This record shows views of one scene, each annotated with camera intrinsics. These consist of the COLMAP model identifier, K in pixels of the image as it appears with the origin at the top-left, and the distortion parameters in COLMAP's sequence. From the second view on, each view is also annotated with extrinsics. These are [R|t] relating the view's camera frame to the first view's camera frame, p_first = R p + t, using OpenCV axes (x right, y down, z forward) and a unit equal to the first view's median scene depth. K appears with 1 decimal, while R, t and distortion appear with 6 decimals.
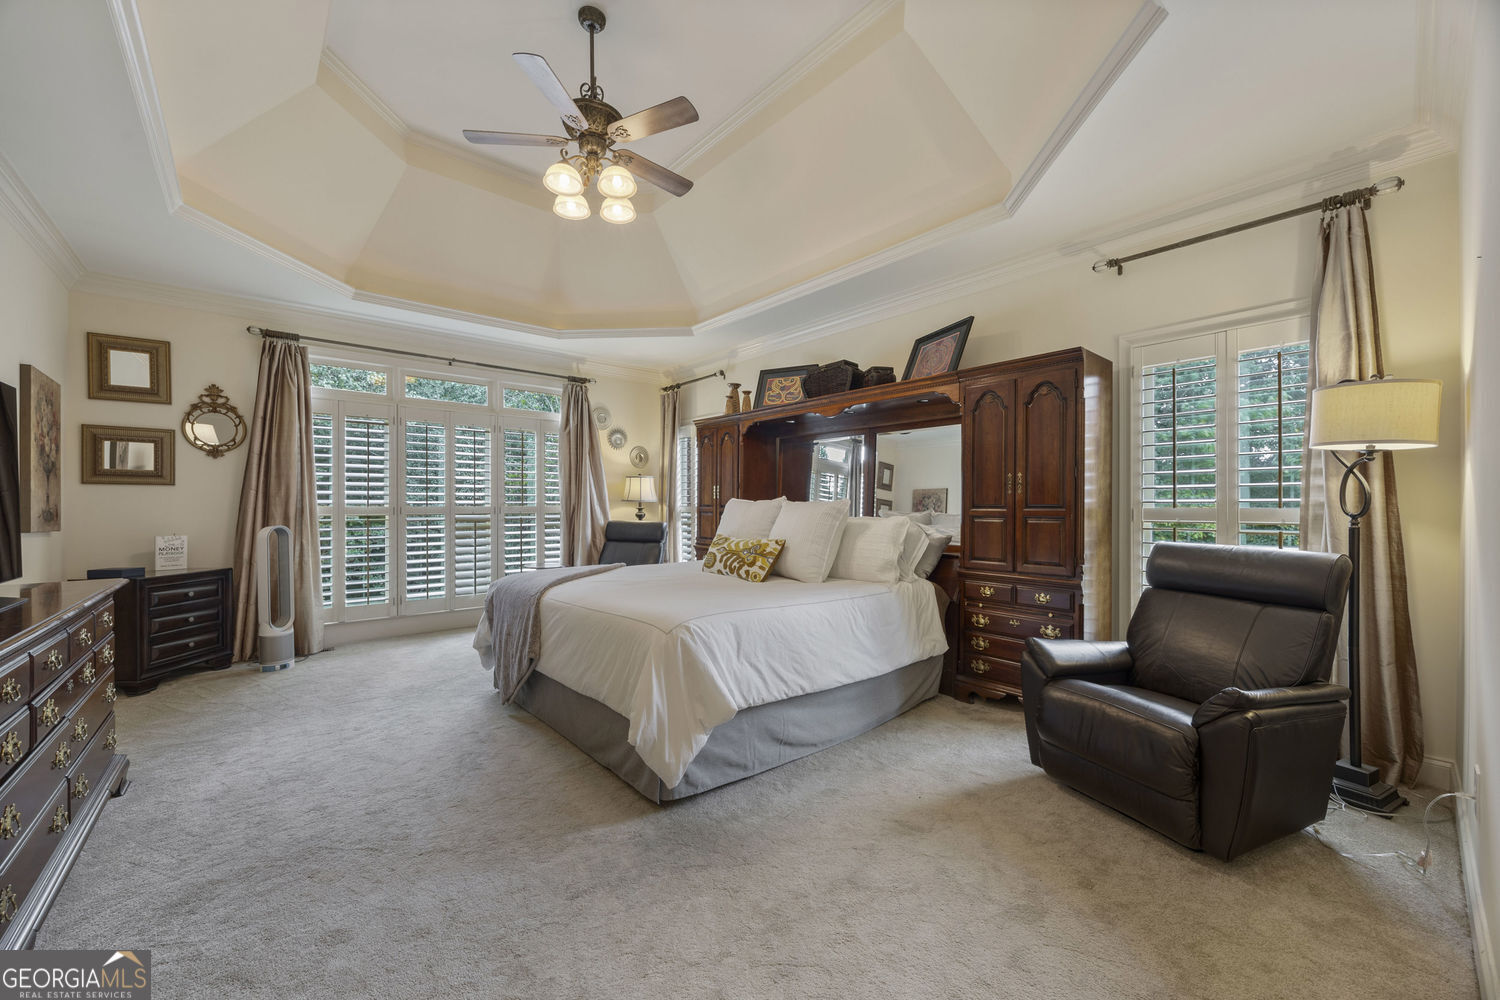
lens RADIAL K [[571.1, 0, 748.6], [0, 571.1, 504.3], [0, 0, 1]] dist [0.000735, 0.000040]
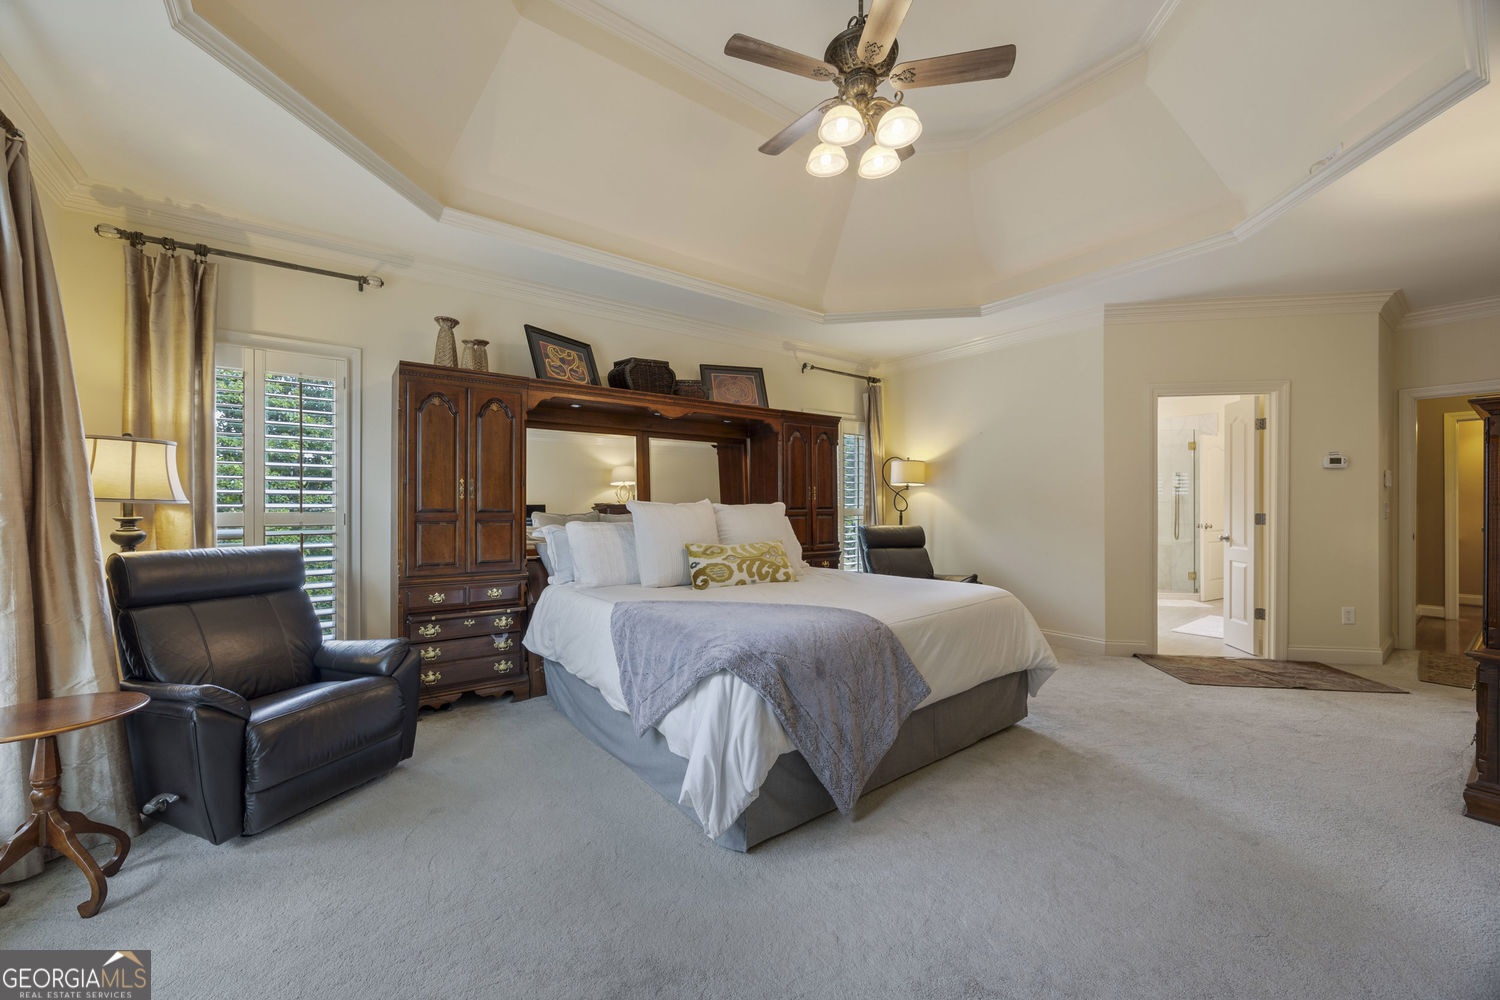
lens RADIAL K [[571.1, 0, 747.5], [0, 571.1, 505.0], [0, 0, 1]] dist [0.000735, 0.000040]
pose [[0.071403, 0.005242, 0.997434, -0.915462], [0.003500, 0.999979, -0.005506, 0.001678], [-0.997441, 0.003884, 0.071383, 0.895568]]
